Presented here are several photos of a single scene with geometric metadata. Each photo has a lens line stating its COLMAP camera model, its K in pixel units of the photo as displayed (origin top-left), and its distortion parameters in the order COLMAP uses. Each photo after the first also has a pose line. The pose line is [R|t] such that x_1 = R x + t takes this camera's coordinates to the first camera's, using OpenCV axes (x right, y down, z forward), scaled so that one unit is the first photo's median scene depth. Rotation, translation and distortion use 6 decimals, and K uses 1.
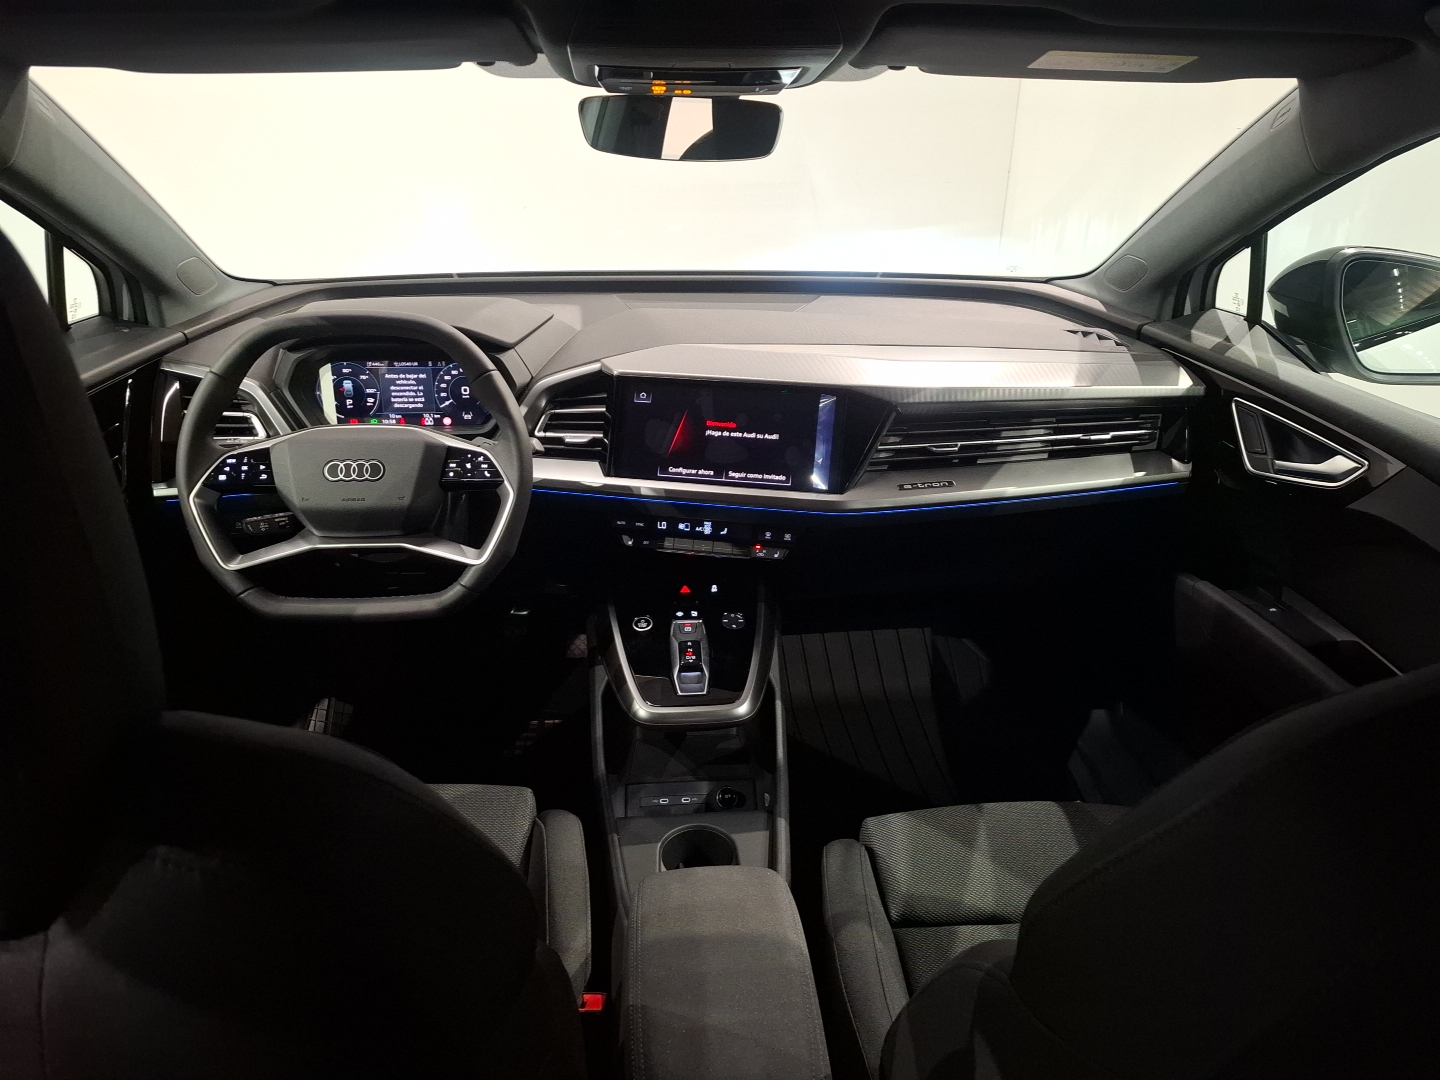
lens RADIAL K [[1049.8, 0, 719.0], [0, 1049.8, 533.8], [0, 0, 1]] dist [0.179298, -0.336690]
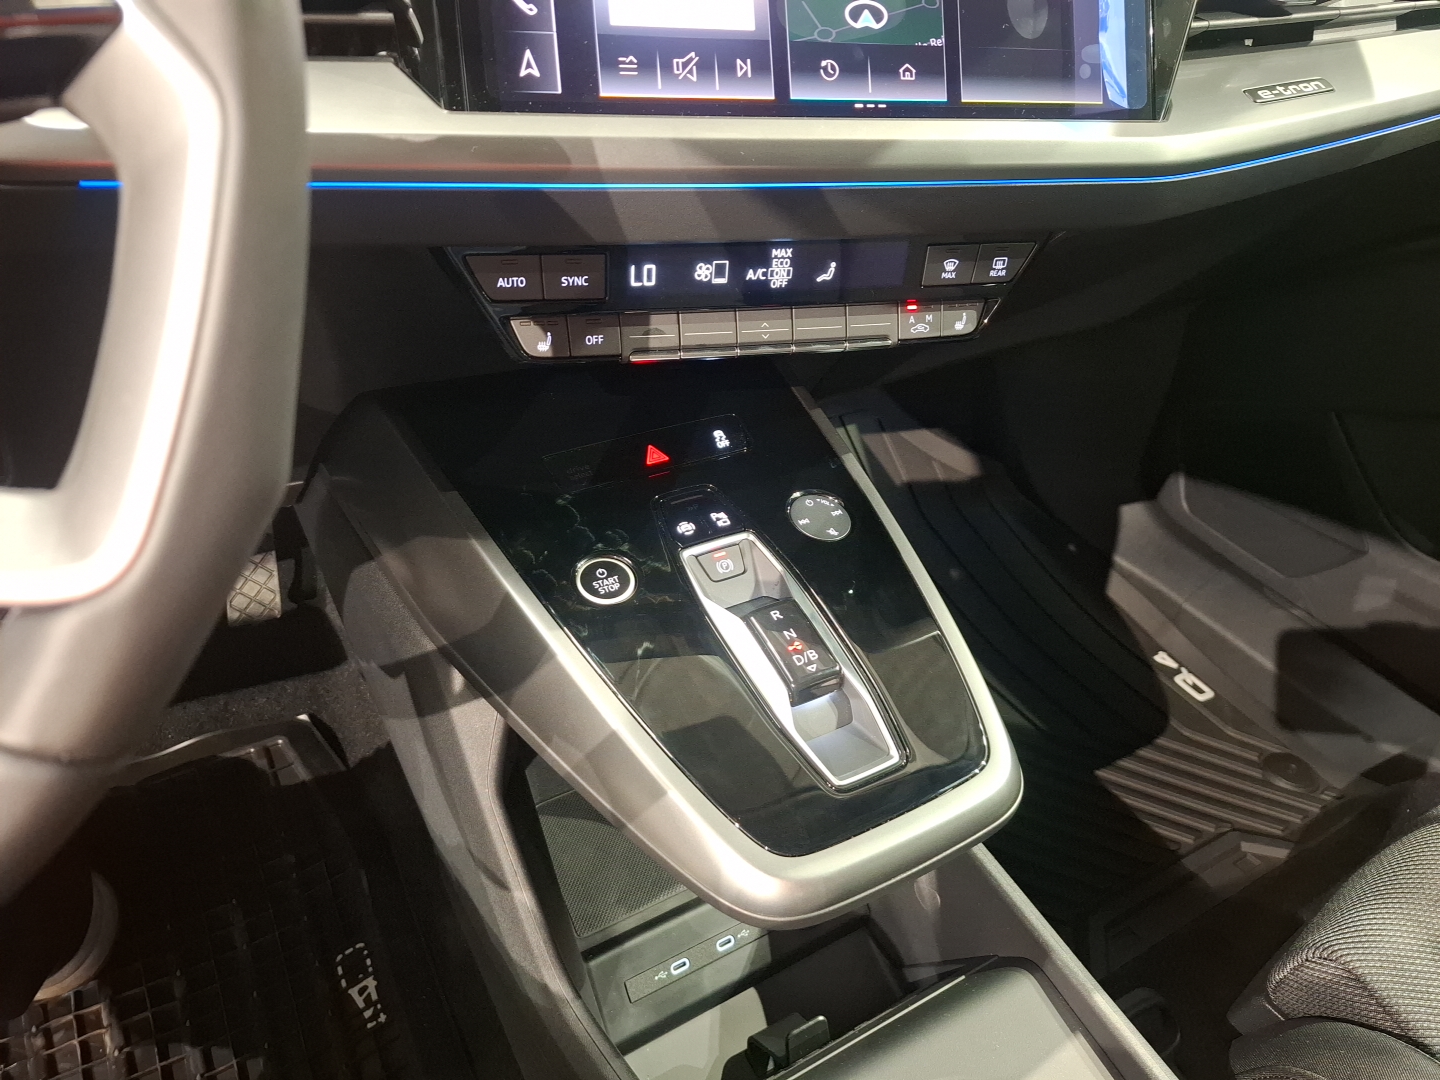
lens RADIAL K [[1049.8, 0, 719.0], [0, 1049.8, 533.8], [0, 0, 1]] dist [0.179298, -0.336690]
pose [[0.898227, -0.203852, 0.389401, -0.177101], [0.116727, 0.964765, 0.235803, -0.005889], [-0.423749, -0.166351, 0.890373, 0.709052]]
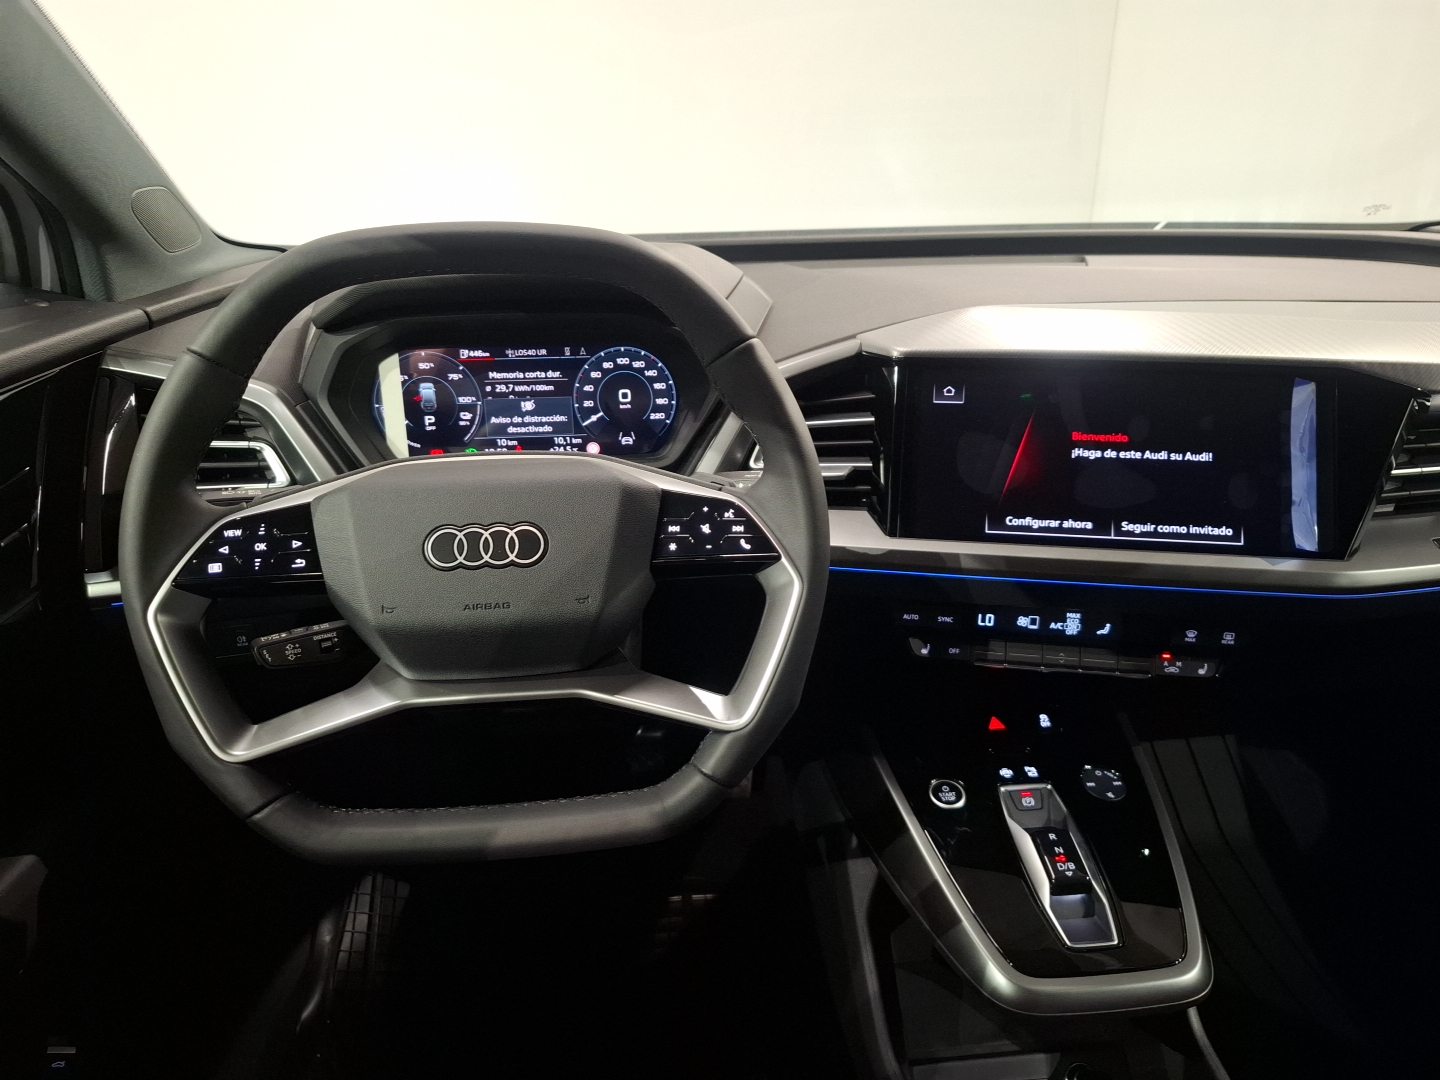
lens RADIAL K [[1049.8, 0, 719.0], [0, 1049.8, 533.8], [0, 0, 1]] dist [0.179298, -0.336690]
pose [[0.999605, -0.025013, 0.012799, -0.207557], [0.025434, 0.999105, -0.033793, -0.039411], [-0.011943, 0.034105, 0.999347, 0.441559]]
